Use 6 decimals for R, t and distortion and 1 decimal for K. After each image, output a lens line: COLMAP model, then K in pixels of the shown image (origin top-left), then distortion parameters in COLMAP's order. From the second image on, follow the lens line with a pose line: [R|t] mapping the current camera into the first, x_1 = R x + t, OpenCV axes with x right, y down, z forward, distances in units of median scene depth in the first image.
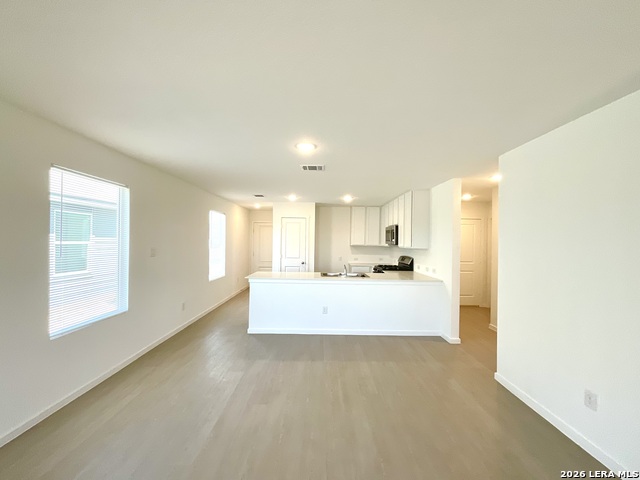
lens RADIAL K [[259.5, 0, 320.0], [0, 259.5, 240.0], [0, 0, 1]] dist [-0.001227, -0.000127]
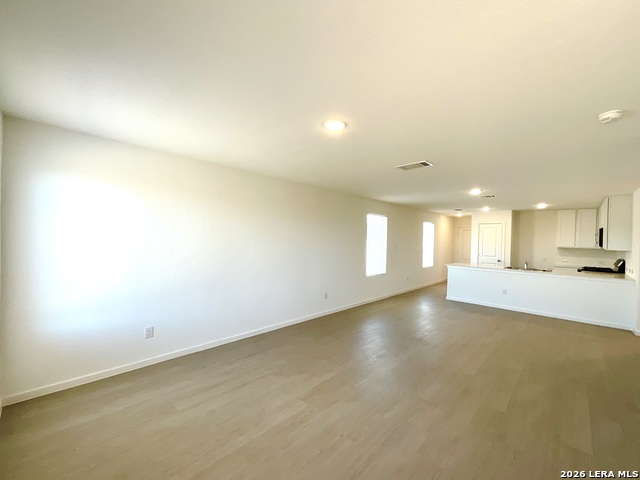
lens RADIAL K [[256.2, 0, 320.0], [0, 256.2, 240.0], [0, 0, 1]] dist [0.000060, 0.000132]
pose [[0.709811, 0.007171, -0.704355, 0.214014], [-0.010321, 0.999947, -0.000221, 0.001170], [0.704316, 0.007426, 0.709847, -0.512378]]
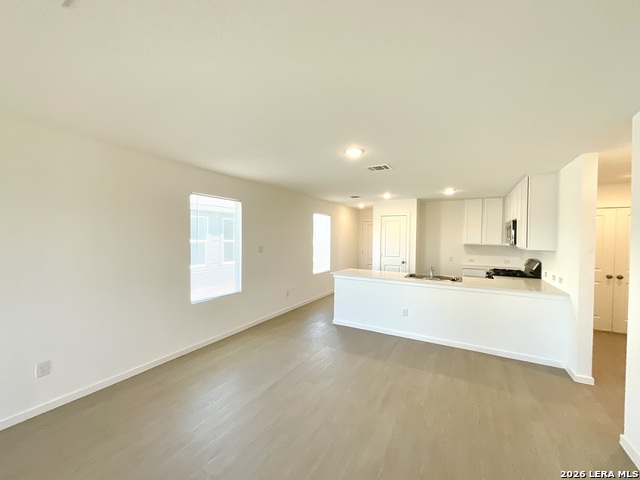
lens RADIAL K [[259.5, 0, 320.0], [0, 259.5, 240.0], [0, 0, 1]] dist [-0.001227, -0.000127]
pose [[0.869901, 0.001479, -0.493223, 0.164075], [0.003401, 0.999954, 0.008996, -0.005012], [0.493214, -0.009503, 0.869856, 0.009952]]
